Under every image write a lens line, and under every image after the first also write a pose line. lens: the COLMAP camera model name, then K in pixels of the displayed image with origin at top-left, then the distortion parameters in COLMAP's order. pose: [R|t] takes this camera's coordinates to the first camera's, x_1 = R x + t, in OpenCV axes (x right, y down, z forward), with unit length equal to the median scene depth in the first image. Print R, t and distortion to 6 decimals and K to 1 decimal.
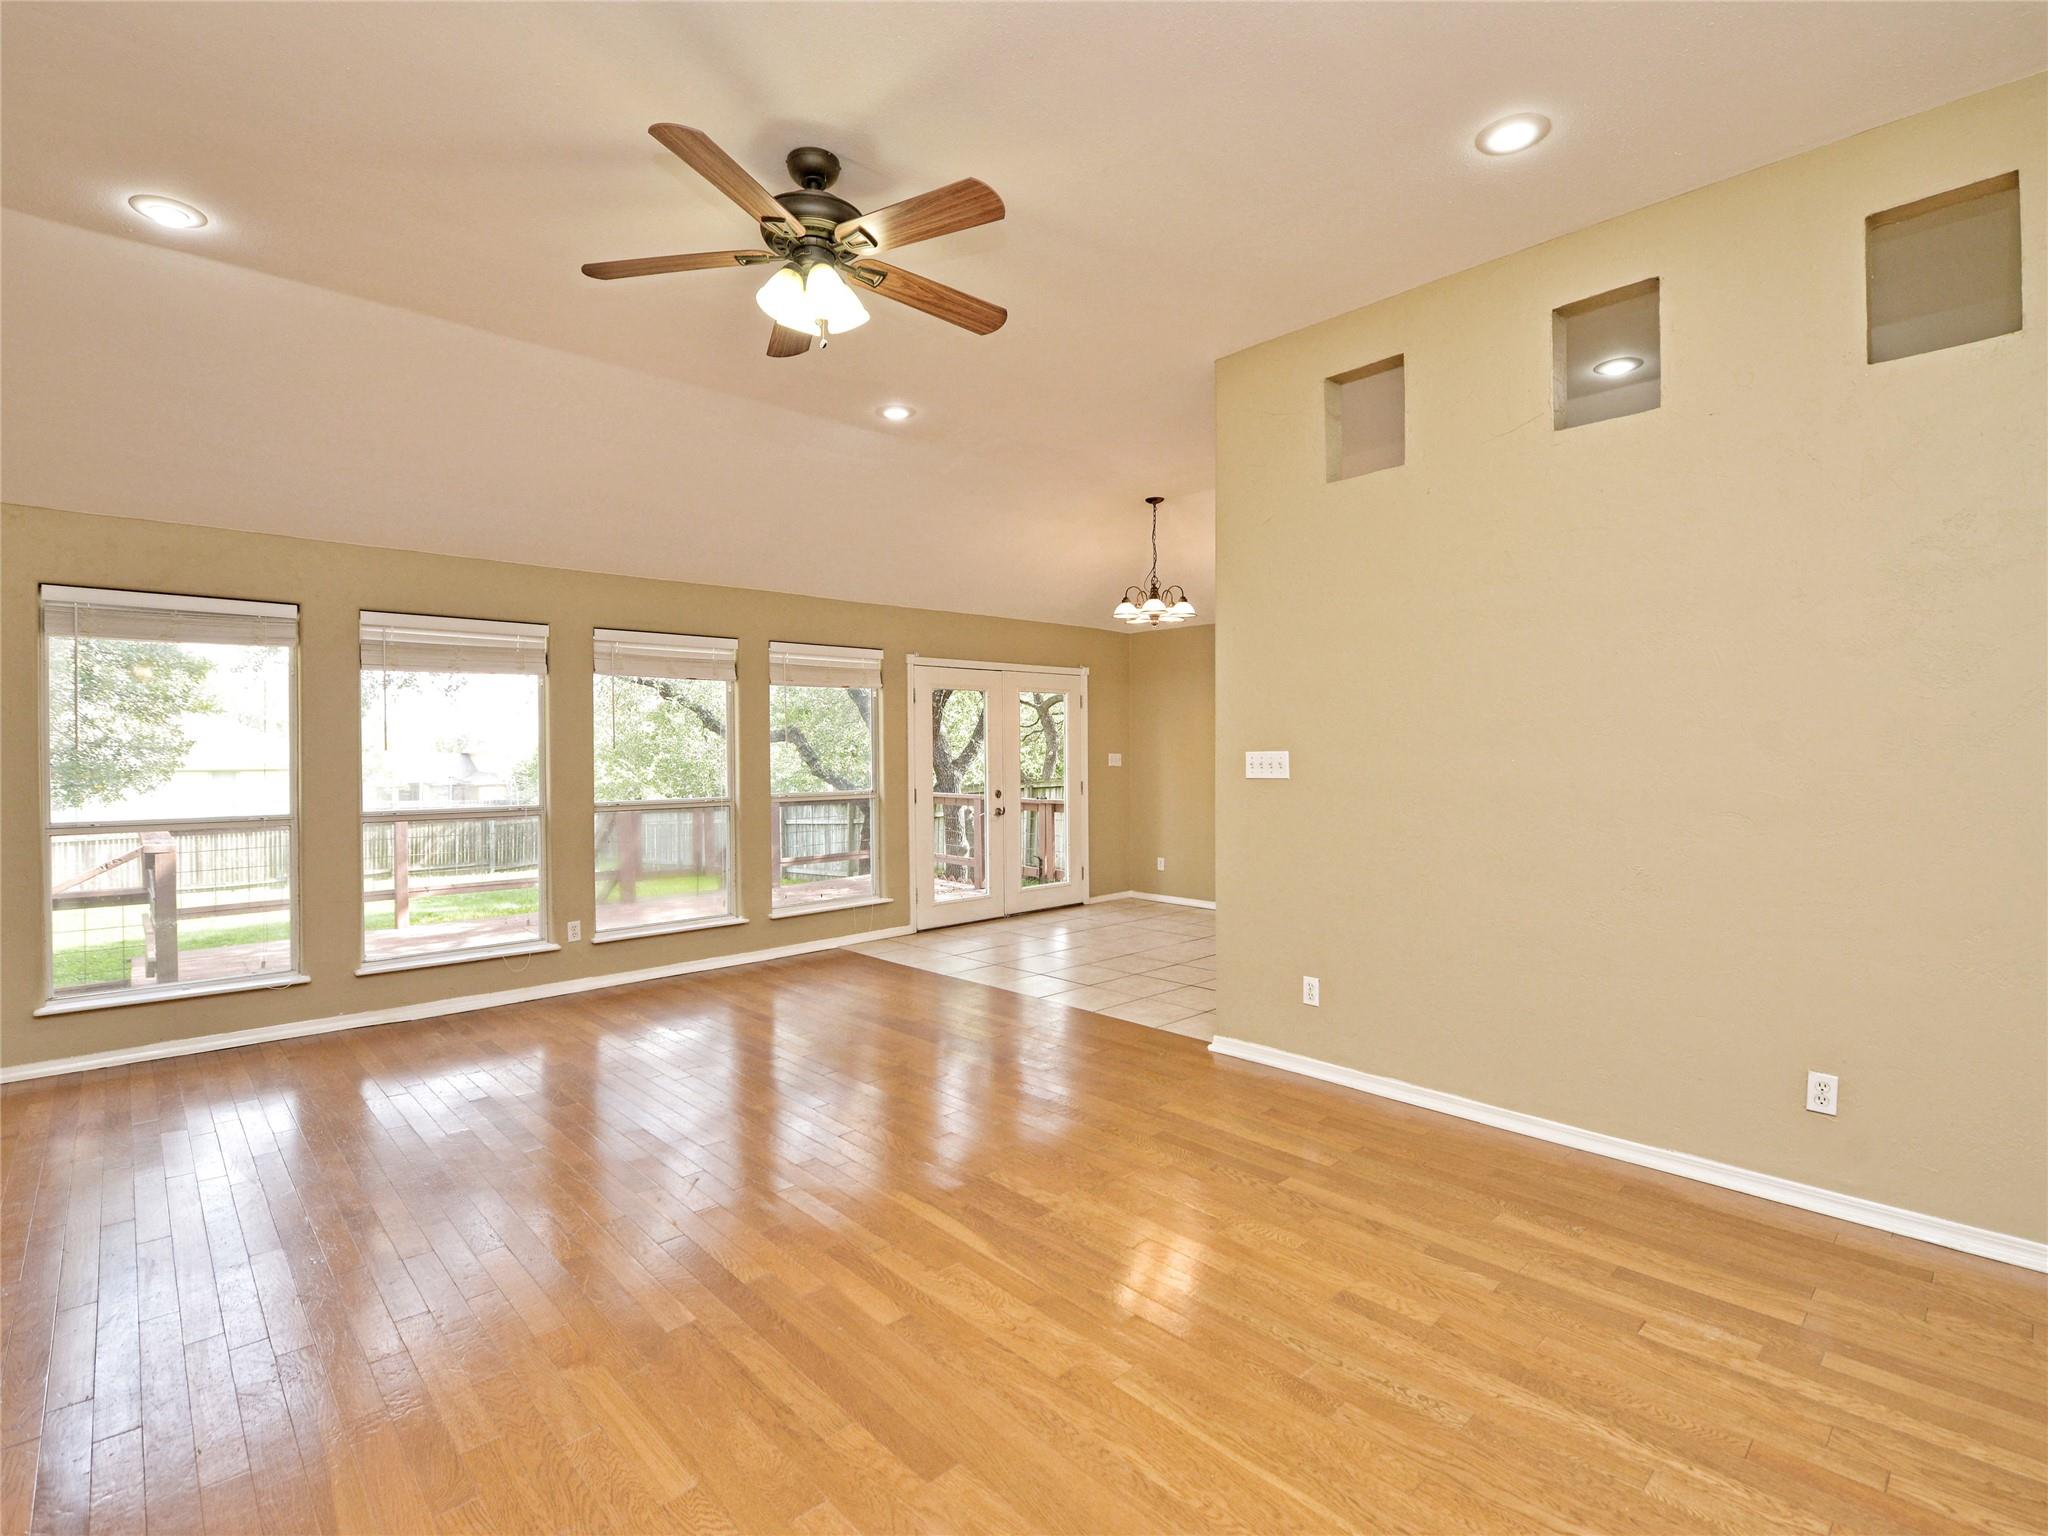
lens RADIAL K [[948.7, 0, 1044.5], [0, 948.7, 769.2], [0, 0, 1]] dist [-0.014752, -0.002697]
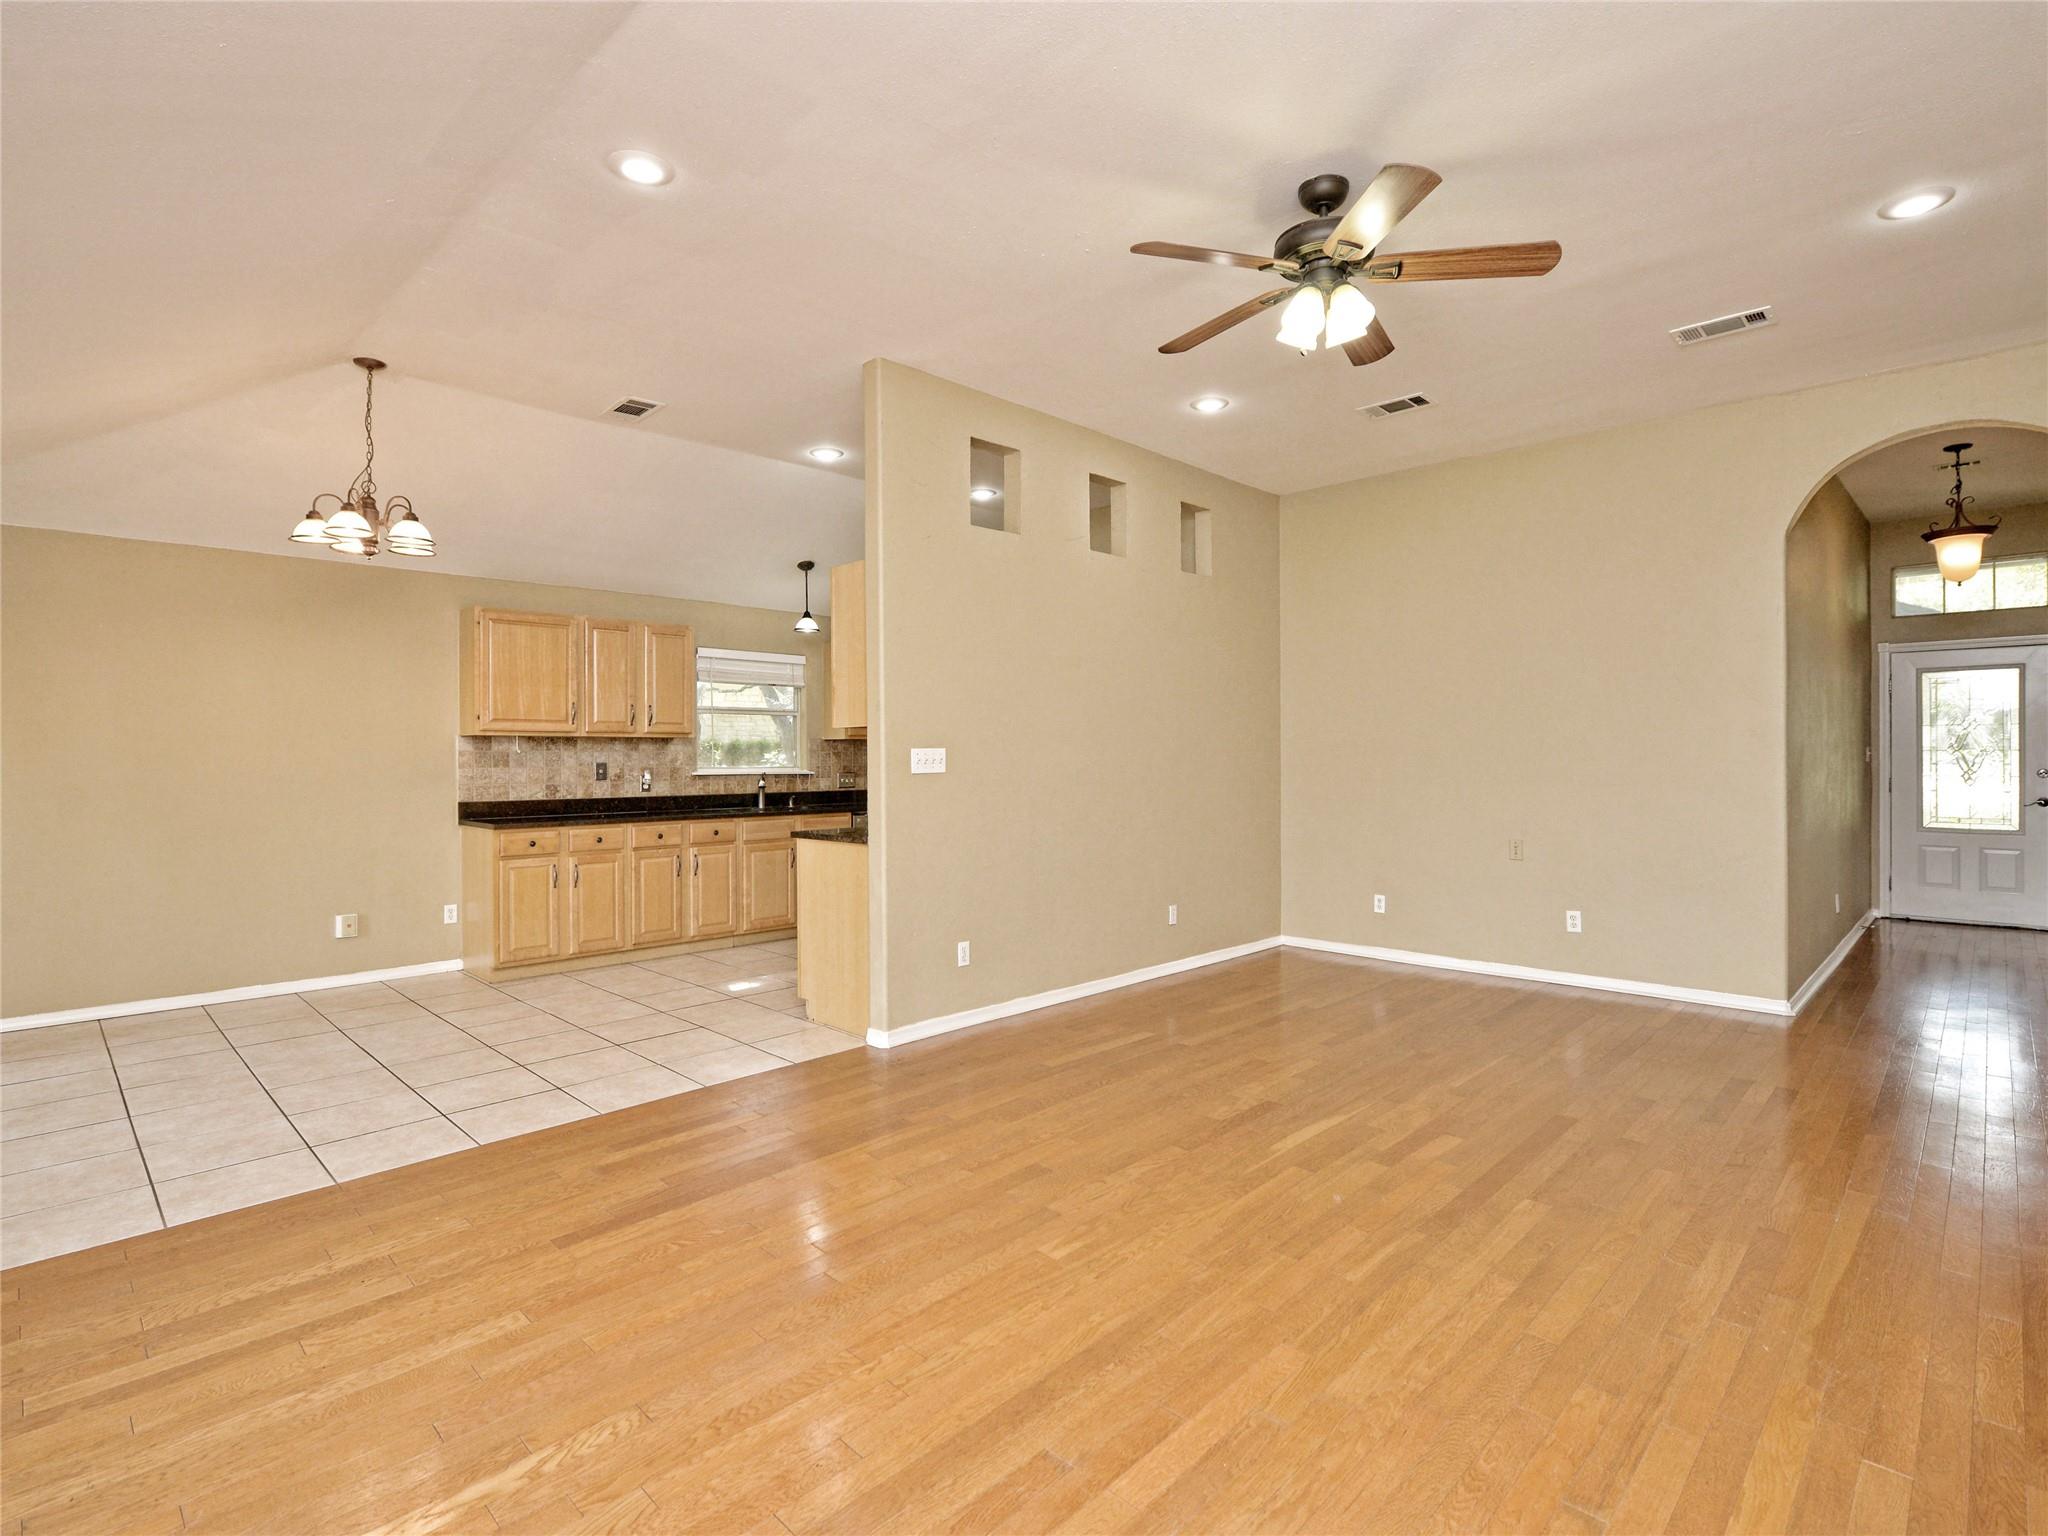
lens RADIAL K [[1007.6, 0, 996.7], [0, 1007.6, 759.5], [0, 0, 1]] dist [-0.006879, -0.004978]
pose [[-0.002521, -0.001104, 0.999996, -0.533570], [0.019075, 0.999817, 0.001152, -0.003546], [-0.999815, 0.019078, -0.002500, 0.532571]]
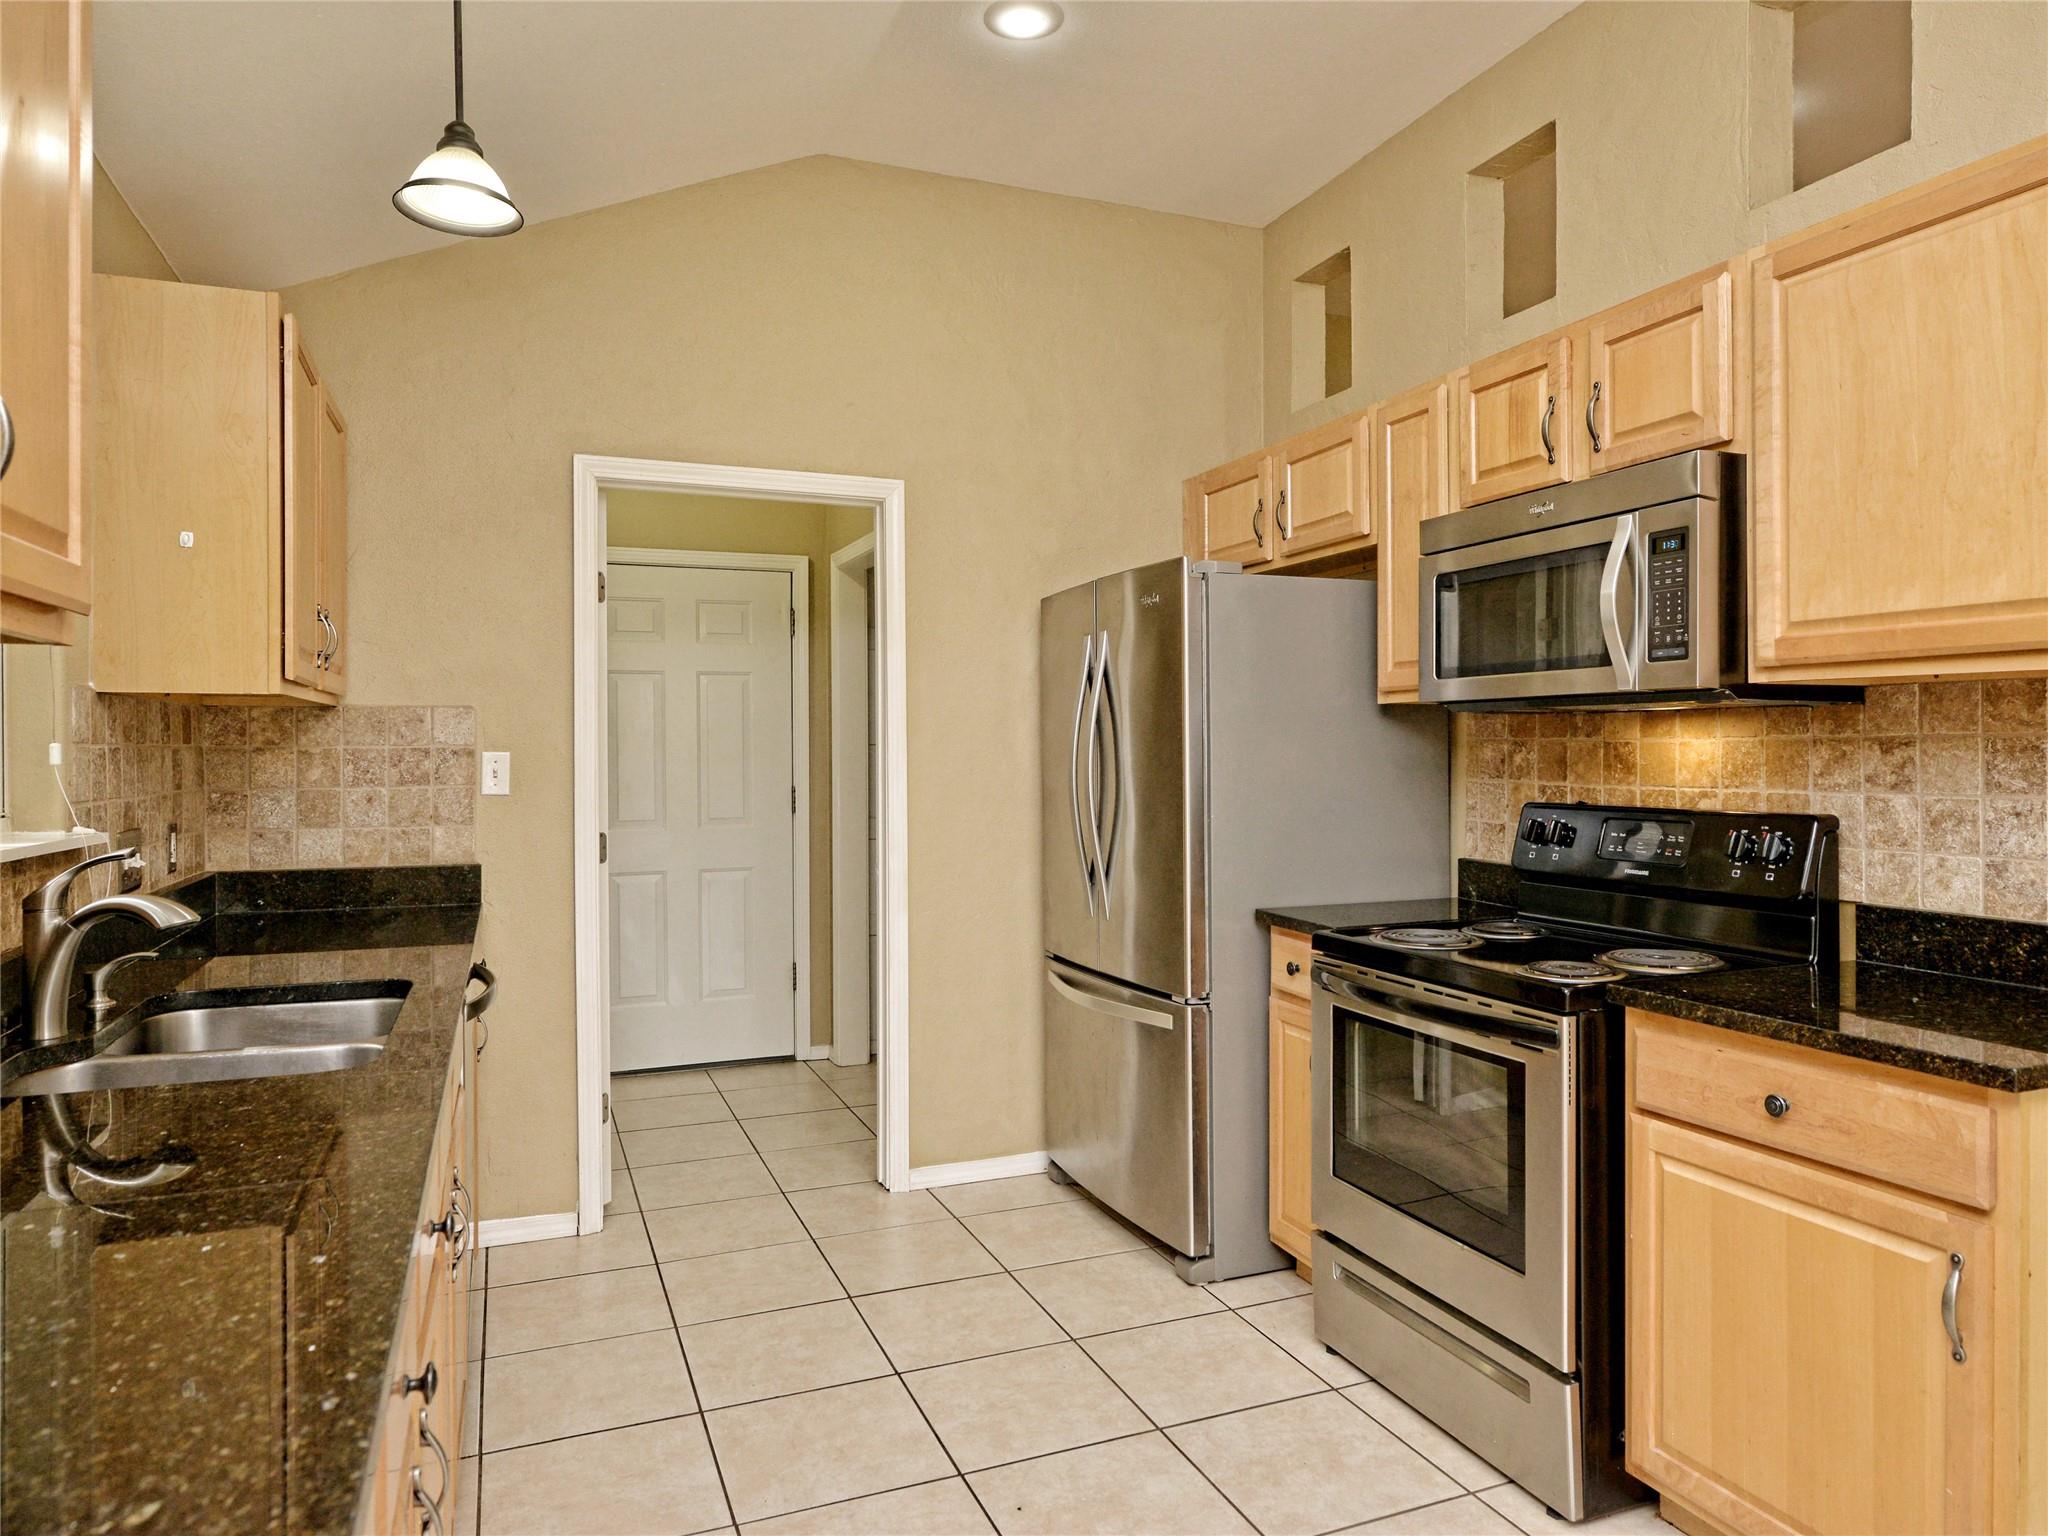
lens RADIAL K [[1306.8, 0, 1019.0], [0, 1306.8, 752.3], [0, 0, 1]] dist [-0.002600, 0.001709]
pose [[-0.929390, 0.002579, 0.369091, 0.270484], [0.008643, 0.999853, 0.014777, -0.015757], [-0.368999, 0.016923, -0.929276, 0.959909]]
